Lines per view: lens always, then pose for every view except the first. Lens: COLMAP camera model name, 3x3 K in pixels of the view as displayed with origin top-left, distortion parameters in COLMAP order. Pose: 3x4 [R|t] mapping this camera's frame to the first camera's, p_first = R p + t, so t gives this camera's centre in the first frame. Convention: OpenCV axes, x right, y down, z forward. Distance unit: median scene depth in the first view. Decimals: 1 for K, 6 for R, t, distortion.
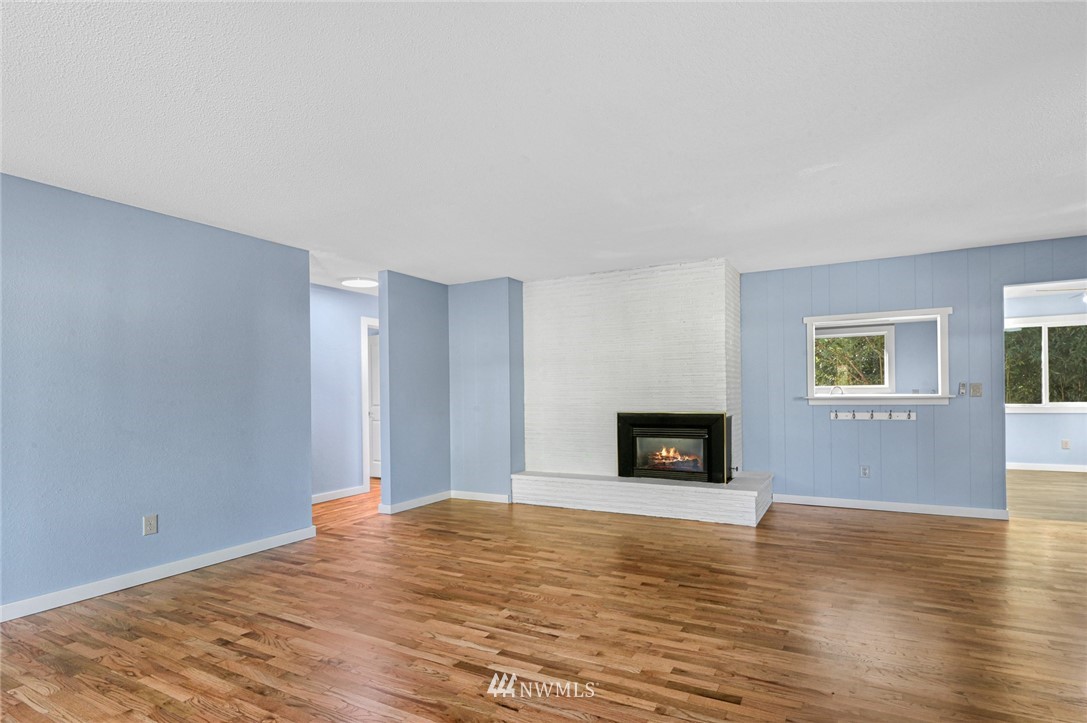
lens RADIAL K [[528.8, 0, 561.6], [0, 528.8, 389.0], [0, 0, 1]] dist [0.002387, -0.001454]
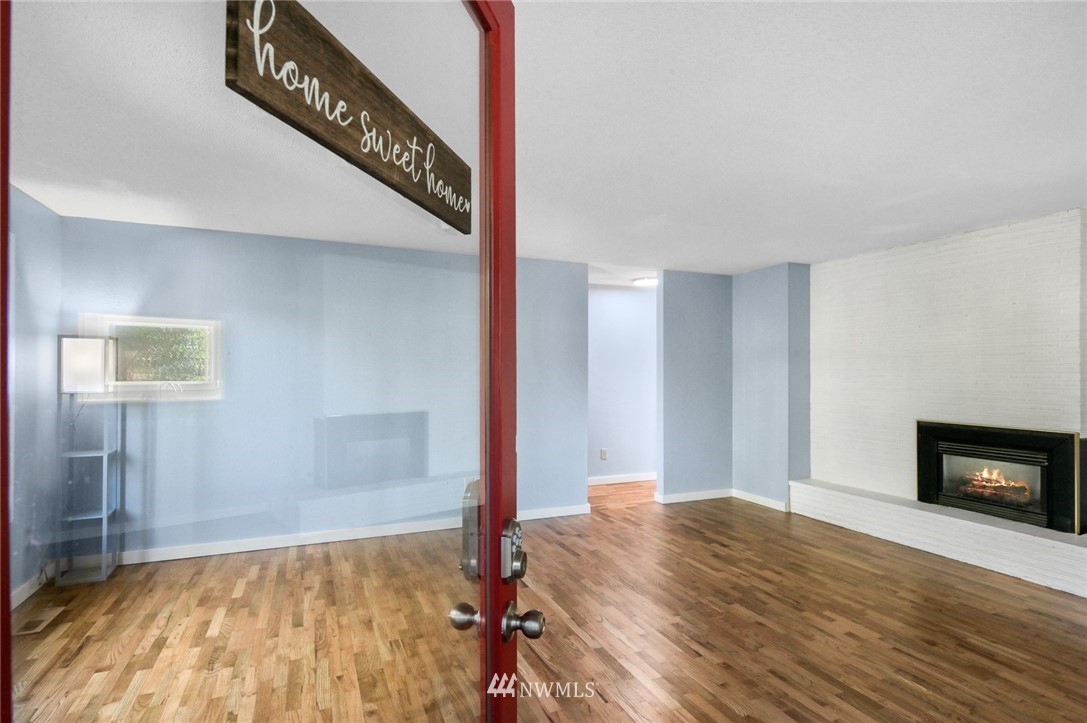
lens RADIAL K [[546.8, 0, 548.8], [0, 546.8, 370.1], [0, 0, 1]] dist [0.006795, -0.003202]
pose [[0.794694, 0.004806, -0.606991, 0.189023], [-0.007056, 0.999974, -0.001321, -0.030018], [0.606969, 0.005333, 0.794708, 0.006520]]
